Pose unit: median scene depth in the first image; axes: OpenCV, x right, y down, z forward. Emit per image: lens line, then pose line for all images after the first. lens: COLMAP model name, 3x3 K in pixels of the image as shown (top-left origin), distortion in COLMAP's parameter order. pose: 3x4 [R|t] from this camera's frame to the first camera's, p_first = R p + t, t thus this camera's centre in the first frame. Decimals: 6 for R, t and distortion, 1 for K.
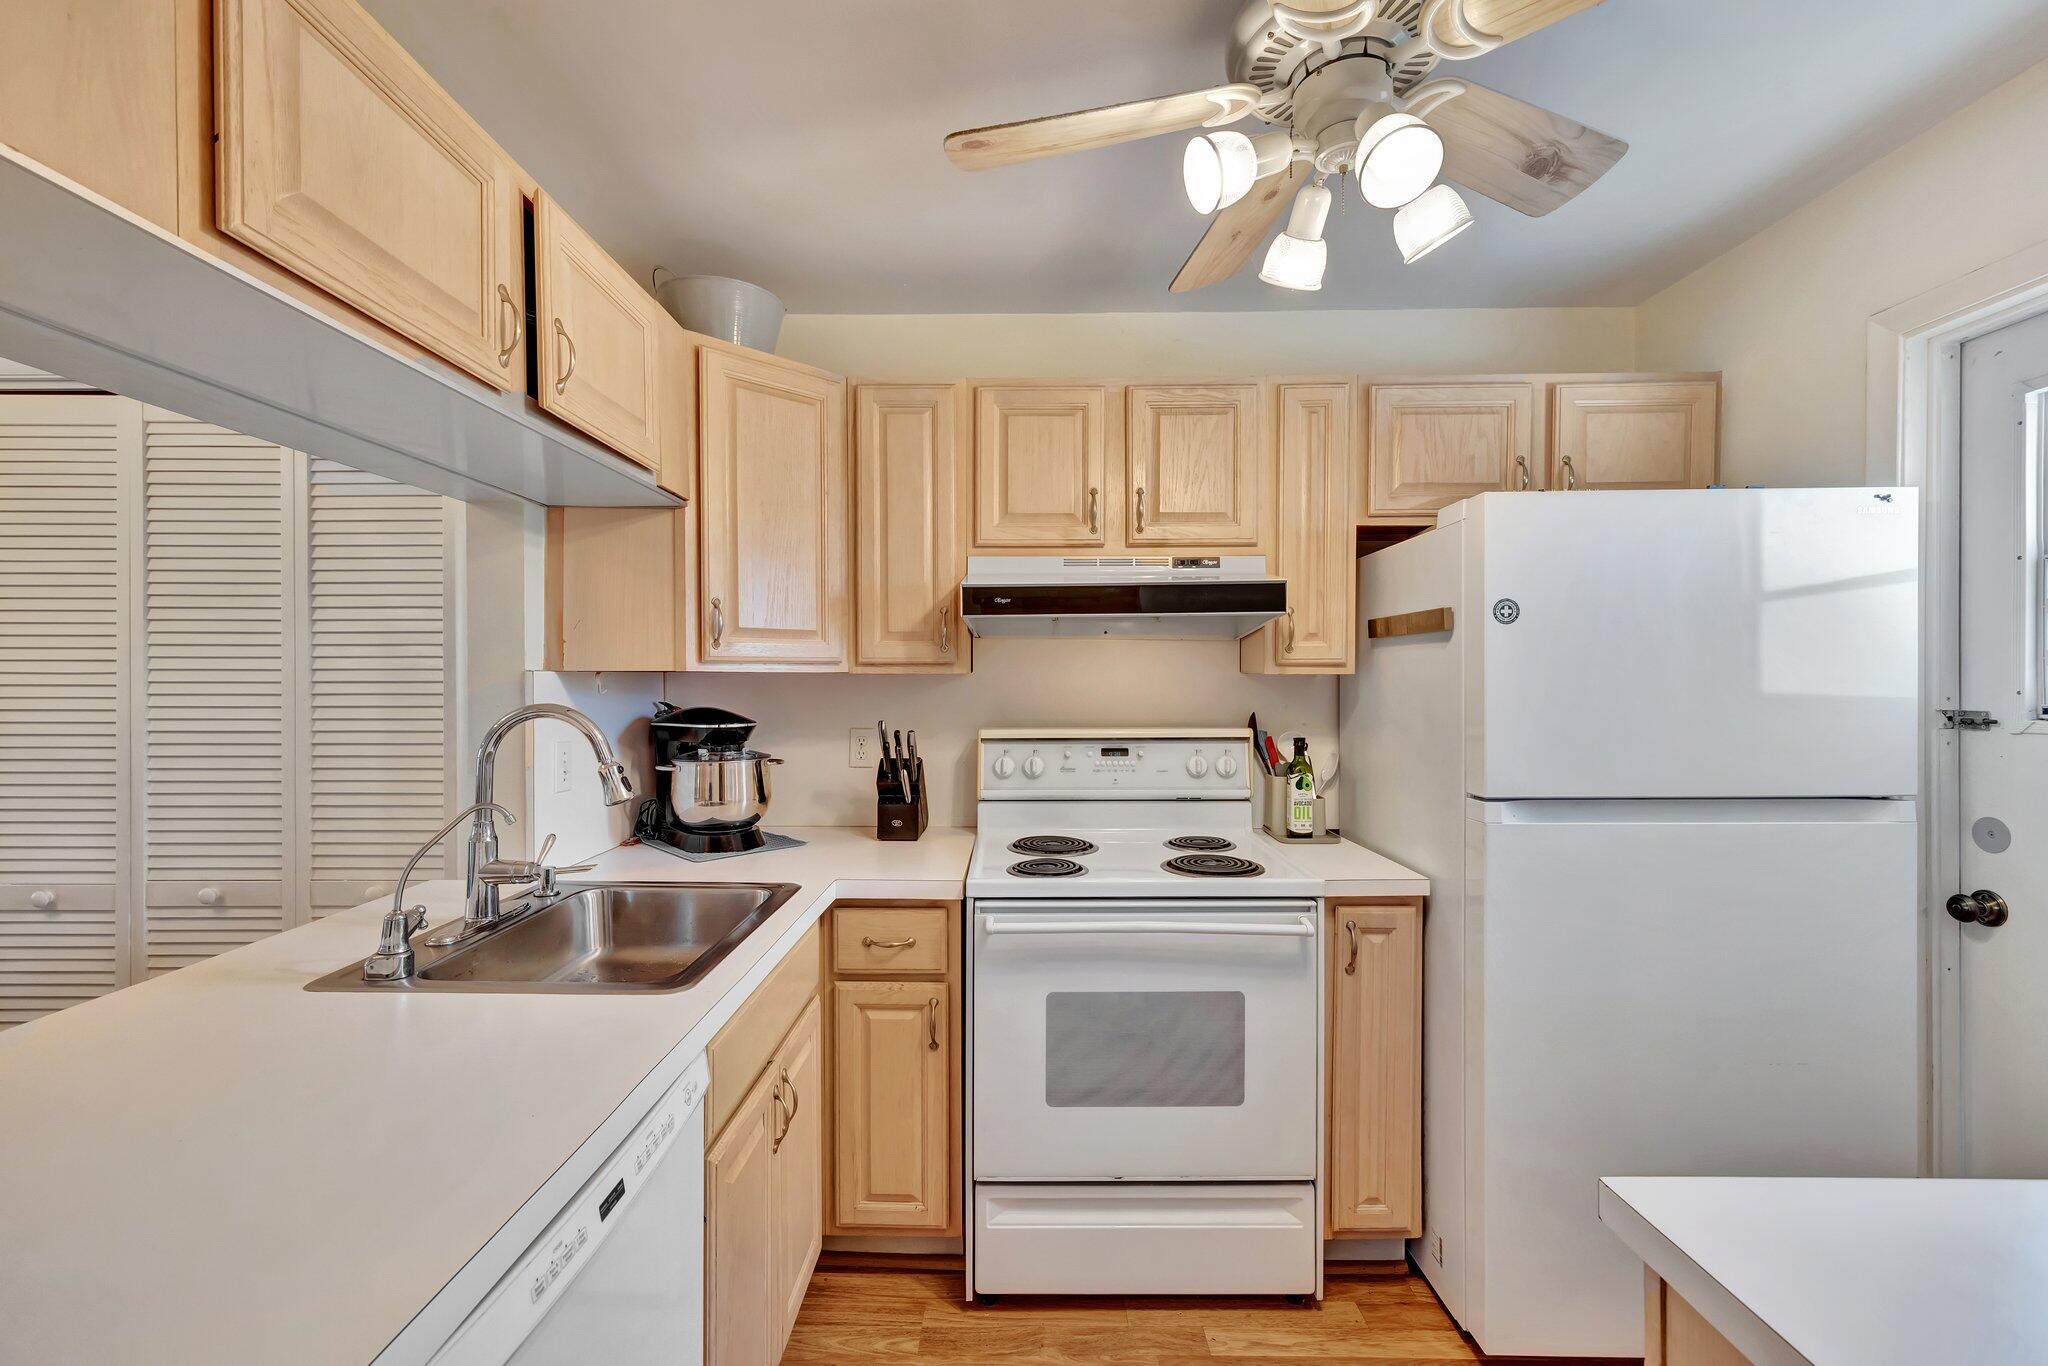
lens RADIAL K [[863.6, 0, 1024.6], [0, 863.6, 689.2], [0, 0, 1]] dist [-0.001493, -0.000076]
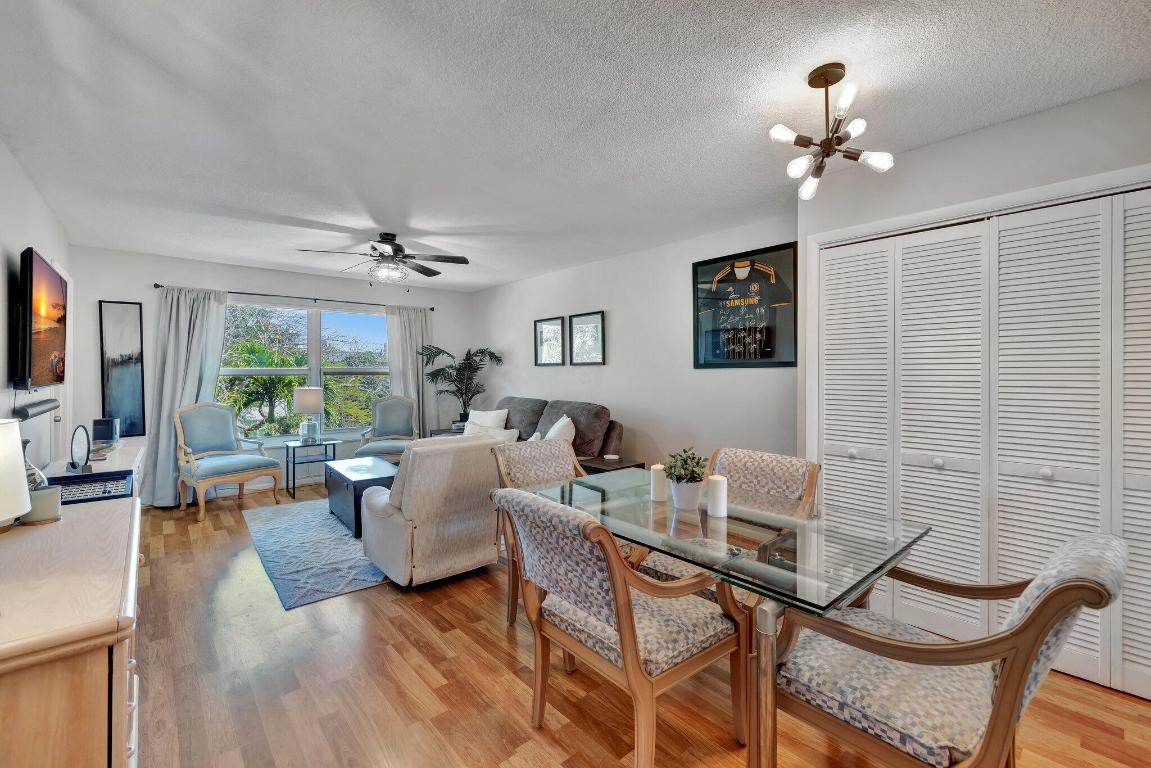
lens RADIAL K [[489.8, 0, 562.7], [0, 489.8, 375.1], [0, 0, 1]] dist [0.020262, 0.000018]
pose [[0.645565, 0.007805, -0.763666, -0.827073], [-0.008739, 0.999958, 0.002833, 0.032789], [0.763655, 0.004845, 0.645606, -0.515316]]
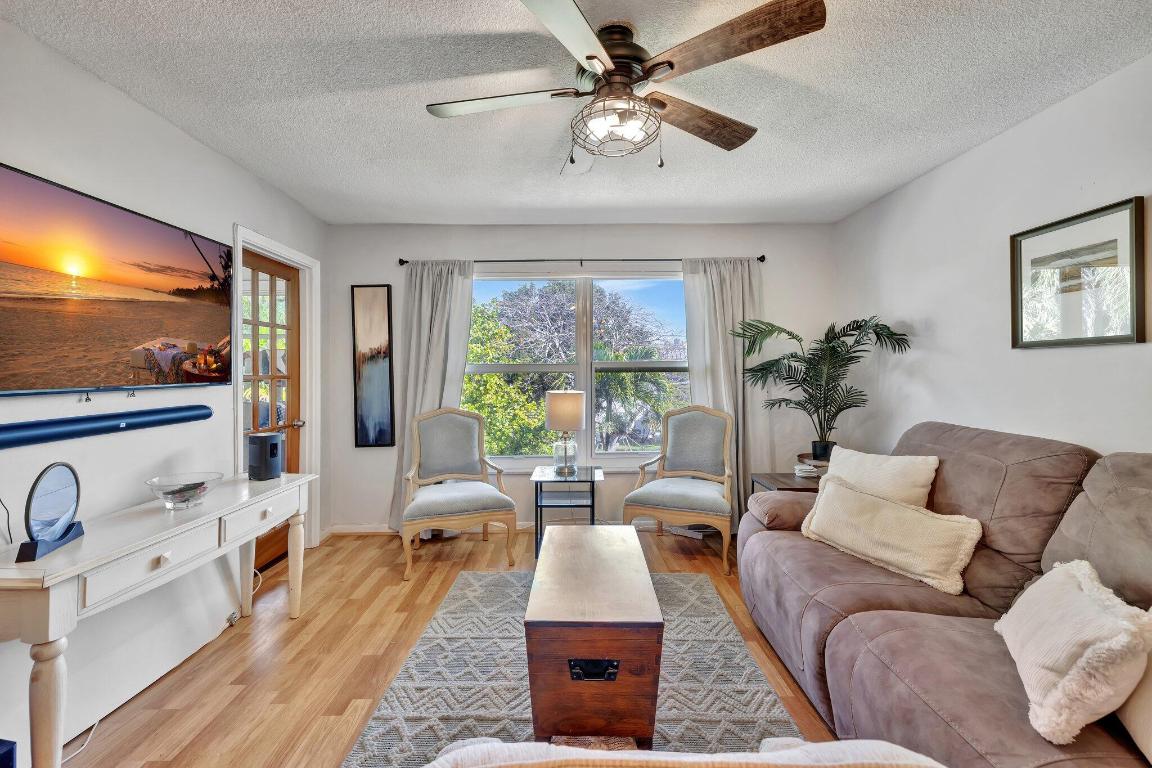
lens RADIAL K [[483.2, 0, 574.4], [0, 483.2, 376.8], [0, 0, 1]] dist [-0.001512, -0.000136]
pose [[0.018692, 0.019320, -0.999639, -2.033745], [-0.002680, 0.999811, 0.019273, 0.034798], [0.999822, 0.002319, 0.018740, 0.176239]]
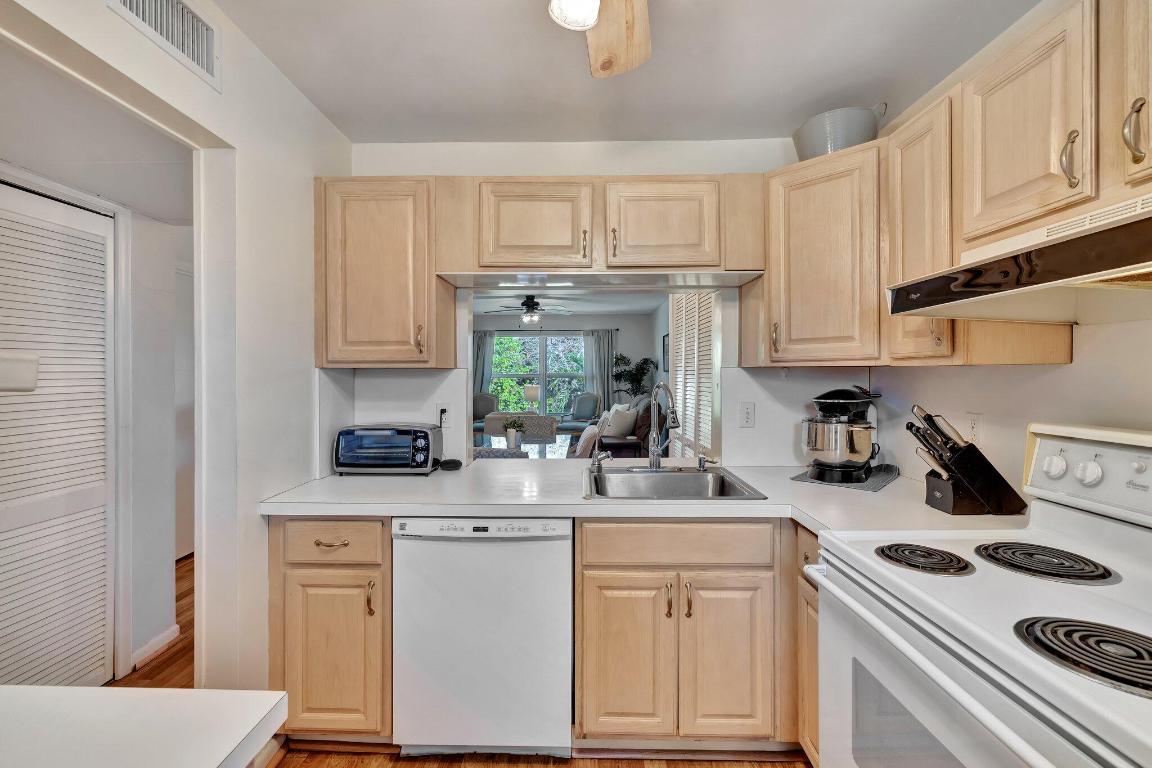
lens RADIAL K [[491.0, 0, 578.1], [0, 491.0, 377.1], [0, 0, 1]] dist [-0.000680, 0.000068]
pose [[-0.009076, 0.011152, -0.999897, 0.632917], [-0.009722, 0.999890, 0.011240, -0.006689], [0.999912, 0.009823, -0.008967, 0.635664]]
